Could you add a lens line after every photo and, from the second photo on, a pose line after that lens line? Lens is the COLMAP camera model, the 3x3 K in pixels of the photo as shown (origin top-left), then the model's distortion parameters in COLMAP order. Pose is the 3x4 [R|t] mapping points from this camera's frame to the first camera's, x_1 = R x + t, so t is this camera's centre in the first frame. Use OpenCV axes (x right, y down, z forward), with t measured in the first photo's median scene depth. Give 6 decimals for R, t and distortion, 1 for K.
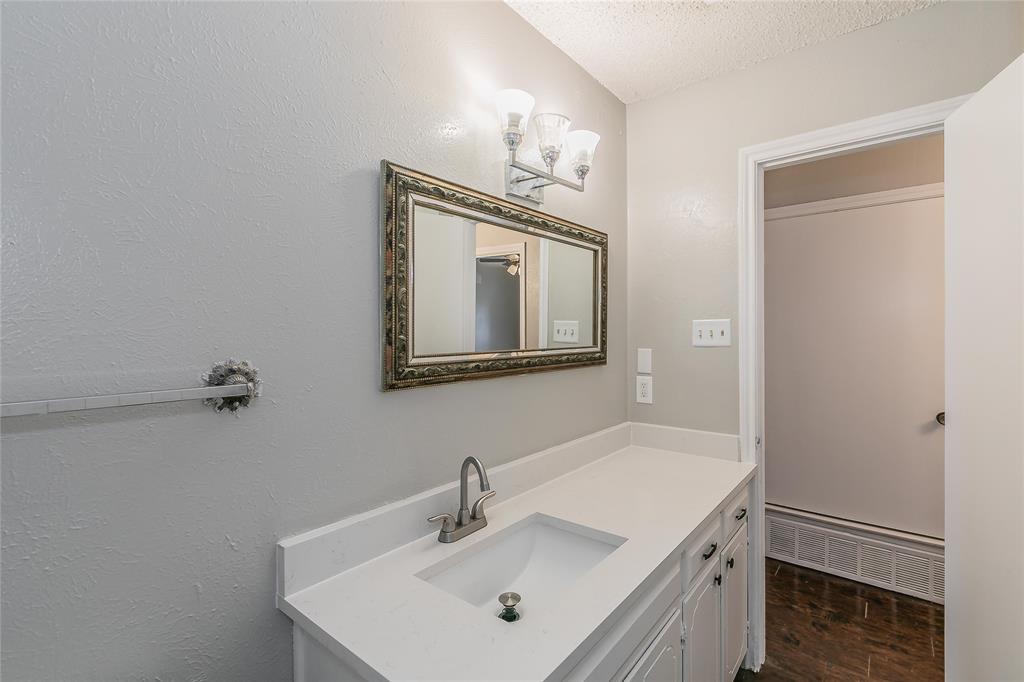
lens RADIAL K [[446.6, 0, 509.6], [0, 446.6, 349.1], [0, 0, 1]] dist [-0.002598, 0.001689]
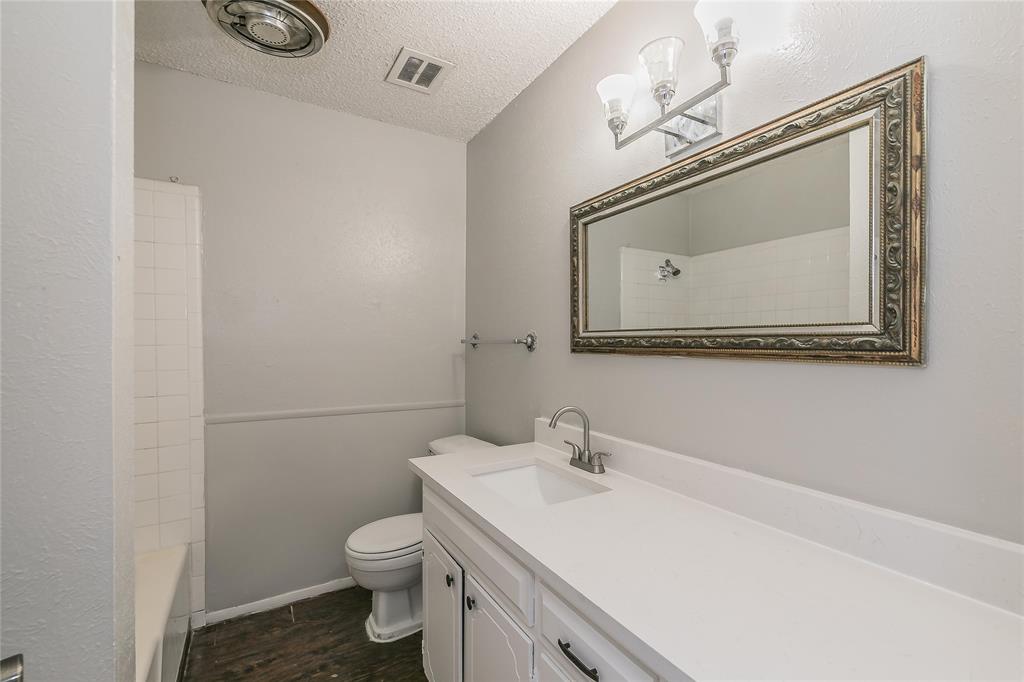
lens RADIAL K [[446.6, 0, 508.8], [0, 446.6, 333.1], [0, 0, 1]] dist [-0.002598, 0.001689]
pose [[-0.356960, 0.013413, -0.934023, 1.174339], [-0.005403, 0.999851, 0.016423, -0.000429], [0.934104, 0.010909, -0.356834, 1.243745]]
